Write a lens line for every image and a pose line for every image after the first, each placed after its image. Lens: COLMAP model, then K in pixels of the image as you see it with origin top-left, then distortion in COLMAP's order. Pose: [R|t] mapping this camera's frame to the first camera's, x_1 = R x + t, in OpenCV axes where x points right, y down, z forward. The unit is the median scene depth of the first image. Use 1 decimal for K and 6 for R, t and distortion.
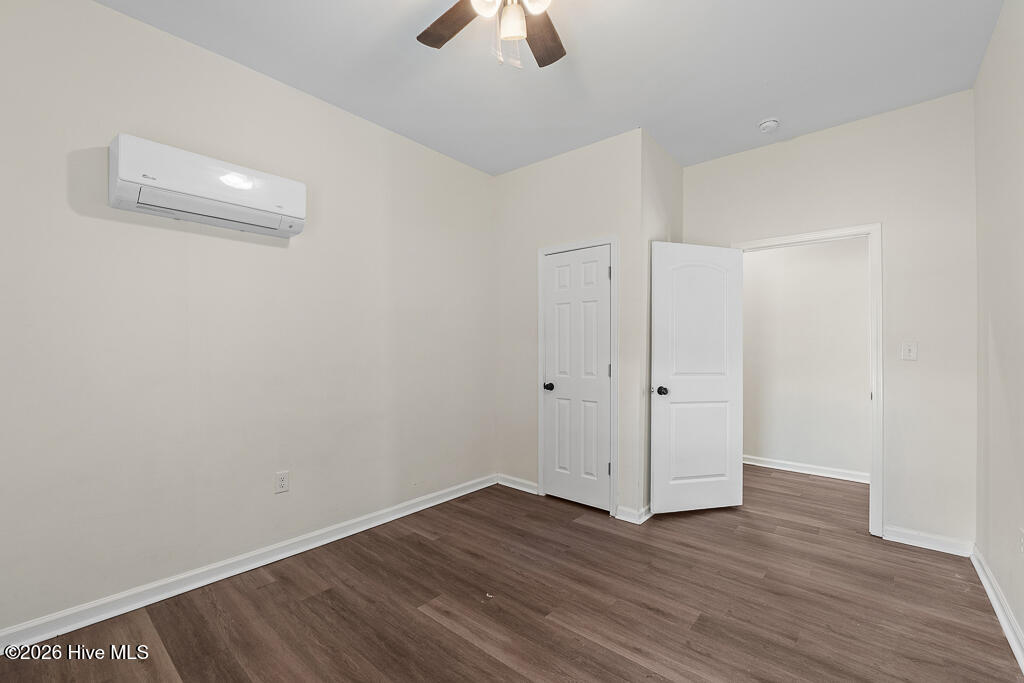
lens RADIAL K [[427.7, 0, 516.1], [0, 427.7, 345.5], [0, 0, 1]] dist [-0.003467, -0.000918]
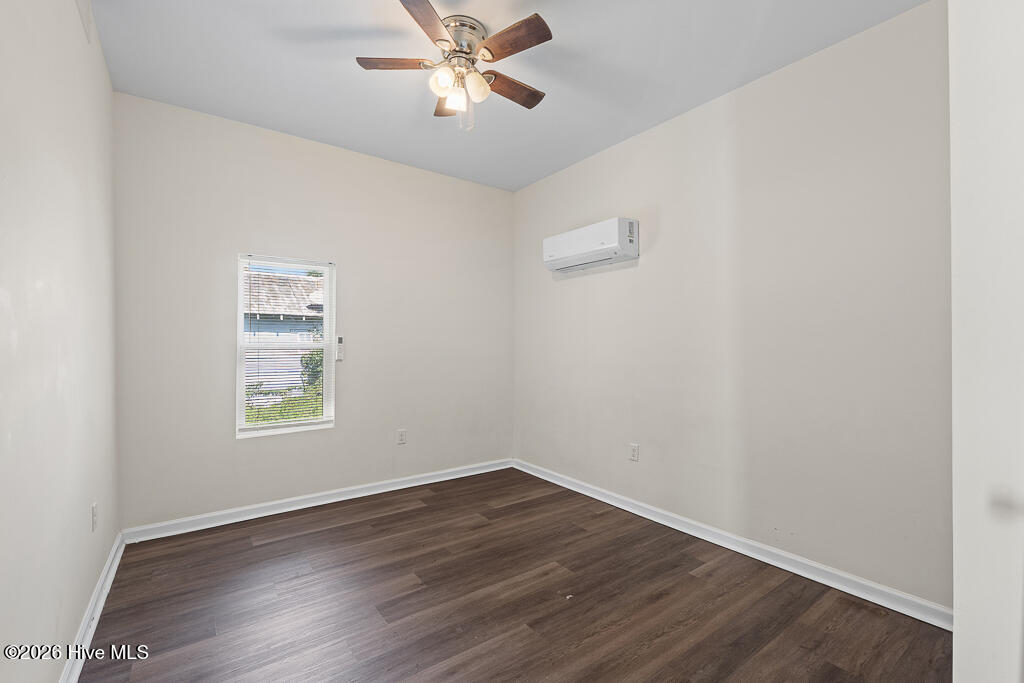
lens RADIAL K [[435.4, 0, 482.0], [0, 435.4, 345.1], [0, 0, 1]] dist [-0.001530, -0.000107]
pose [[-0.263875, -0.002528, -0.964554, 0.895107], [0.005101, 0.999979, -0.004016, 0.004808], [0.964543, -0.005980, -0.263856, 0.997870]]
